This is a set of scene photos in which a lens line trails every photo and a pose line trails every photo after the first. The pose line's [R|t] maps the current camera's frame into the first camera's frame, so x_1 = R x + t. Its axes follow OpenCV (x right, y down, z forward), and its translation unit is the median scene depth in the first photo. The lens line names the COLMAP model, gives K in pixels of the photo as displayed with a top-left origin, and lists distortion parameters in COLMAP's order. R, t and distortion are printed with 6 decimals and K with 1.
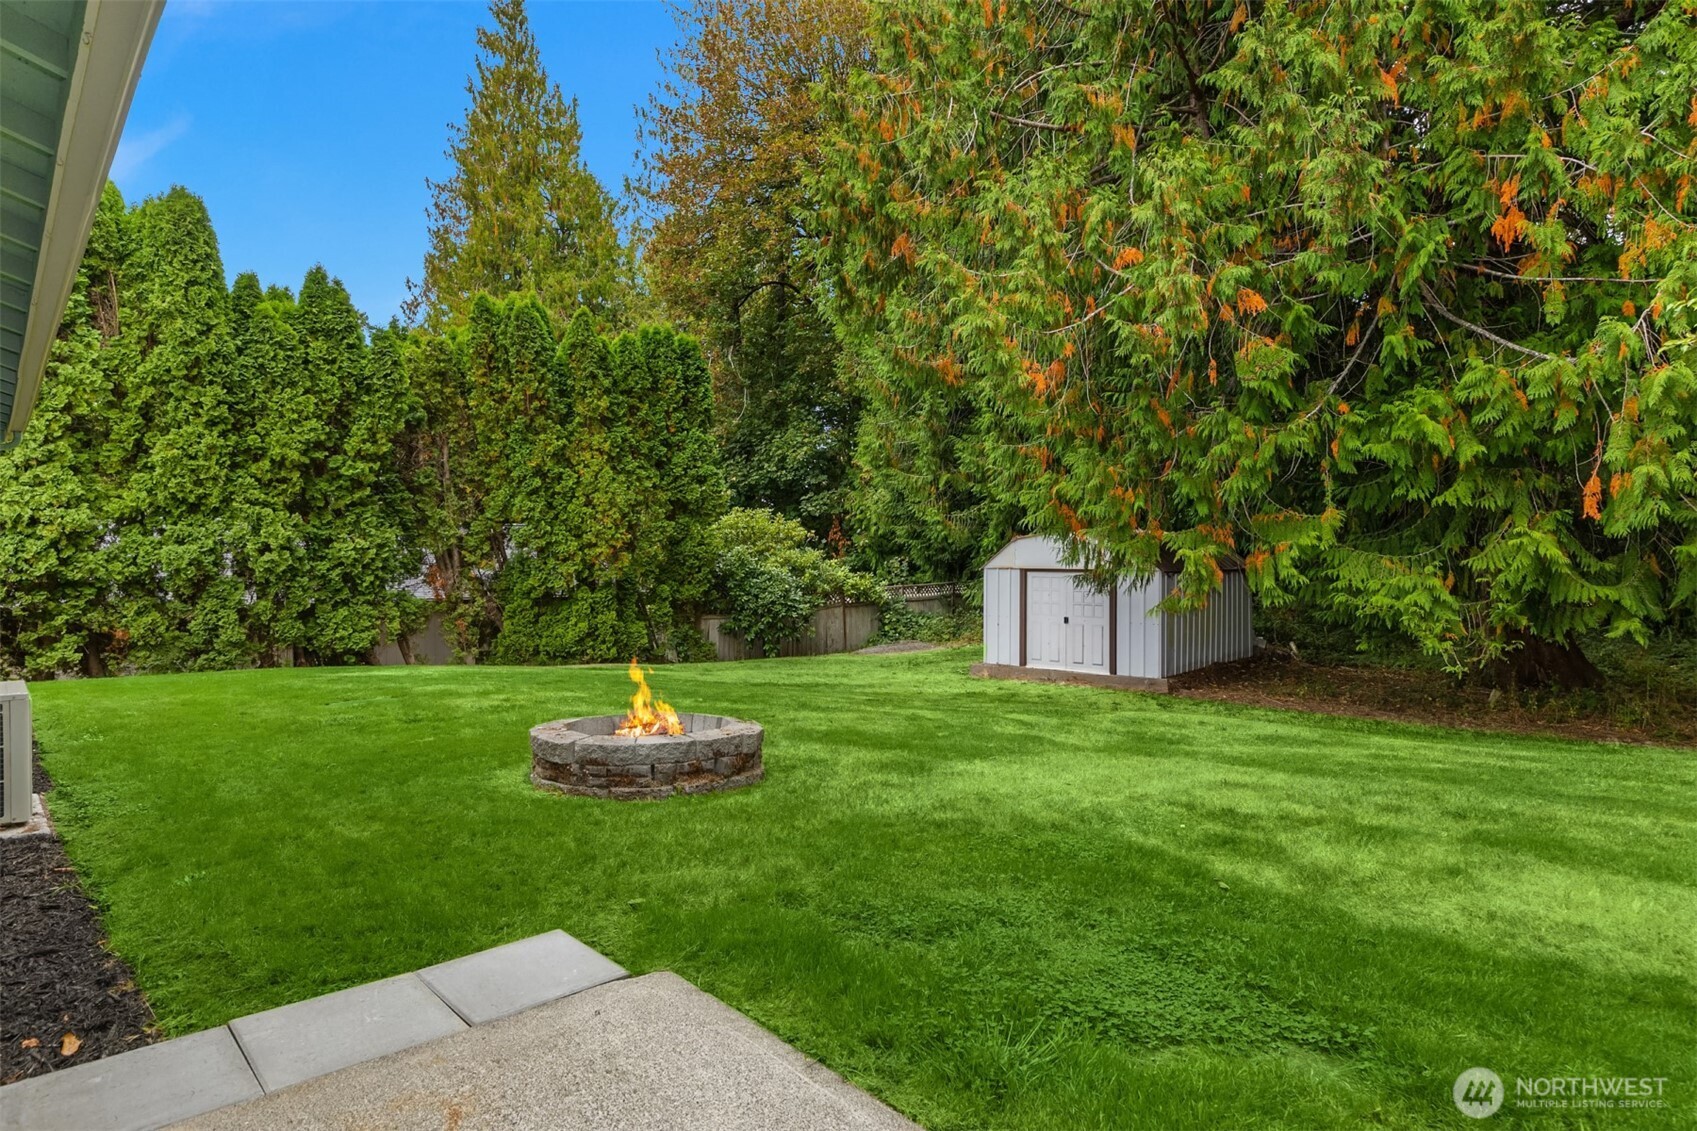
lens RADIAL K [[987.4, 0, 854.5], [0, 987.4, 564.3], [0, 0, 1]] dist [0.003810, -0.002115]
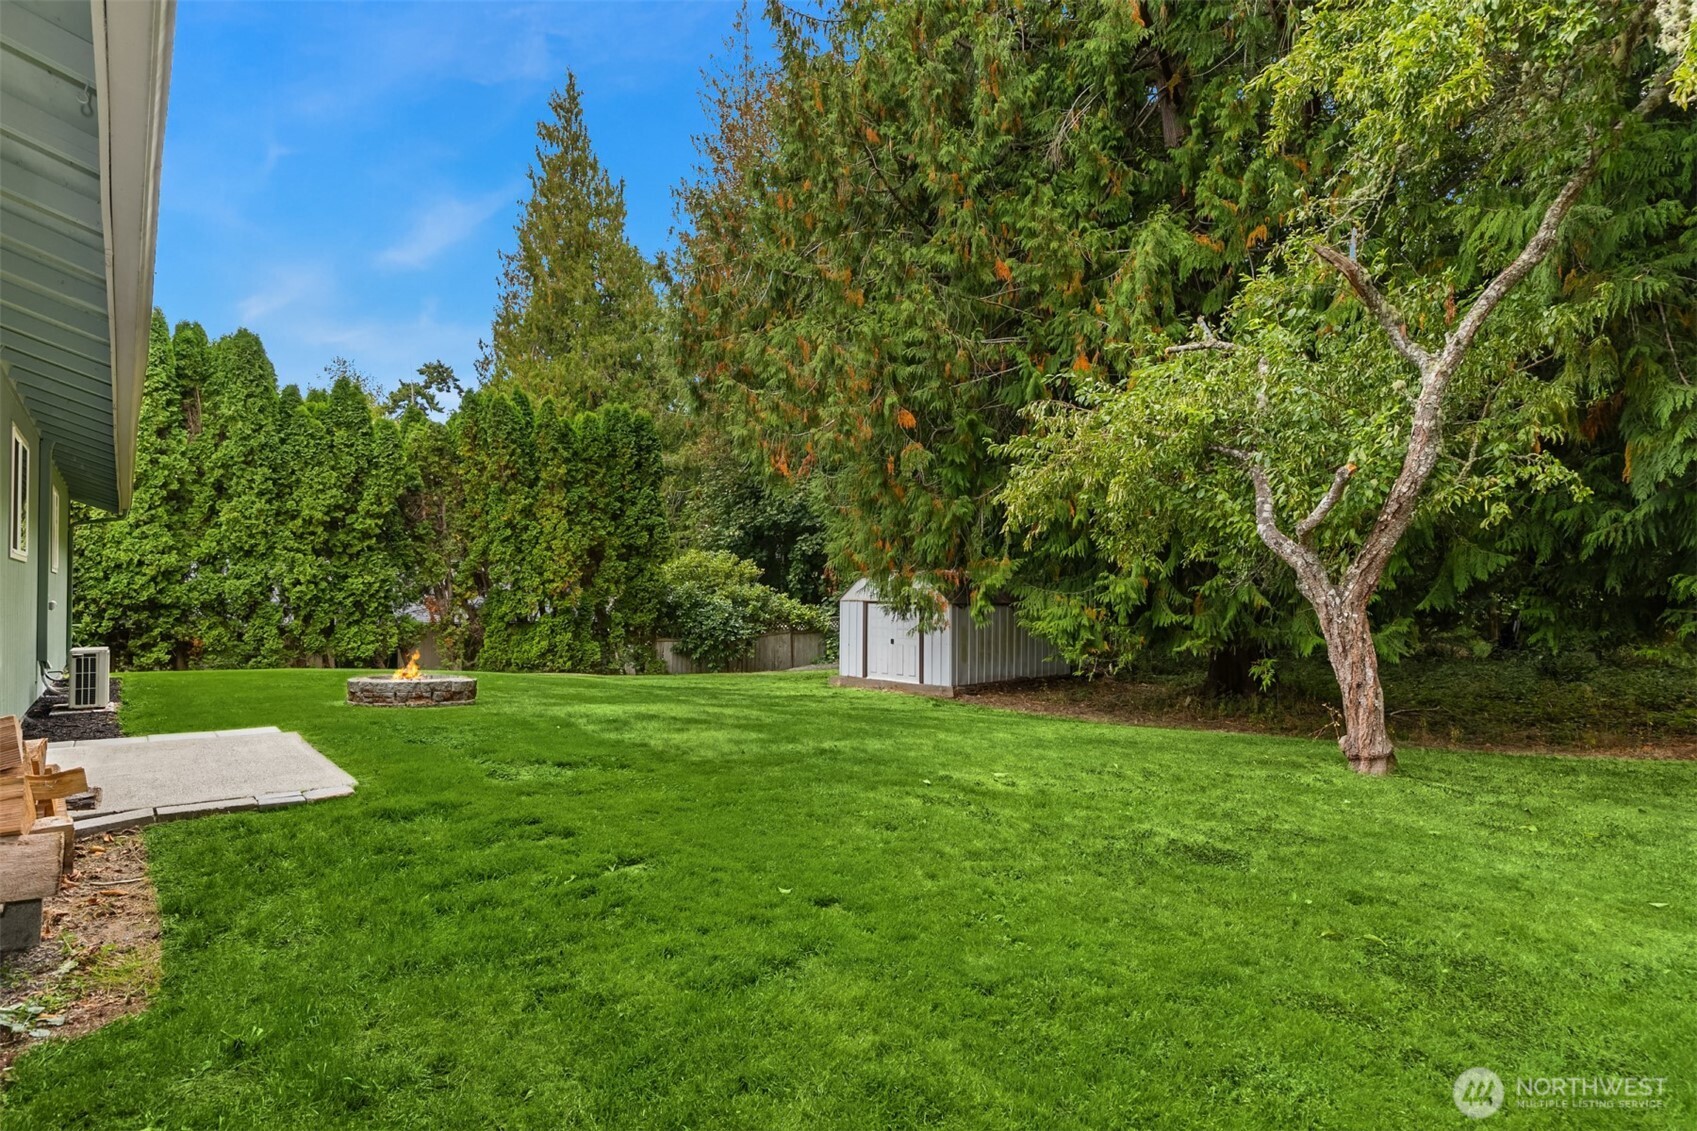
lens RADIAL K [[987.4, 0, 842.4], [0, 987.4, 570.2], [0, 0, 1]] dist [0.003810, -0.002115]
pose [[0.995477, 0.003992, -0.094916, 0.268345], [-0.006713, 0.999575, -0.028369, 0.000983], [0.094762, 0.028878, 0.995081, -0.279091]]
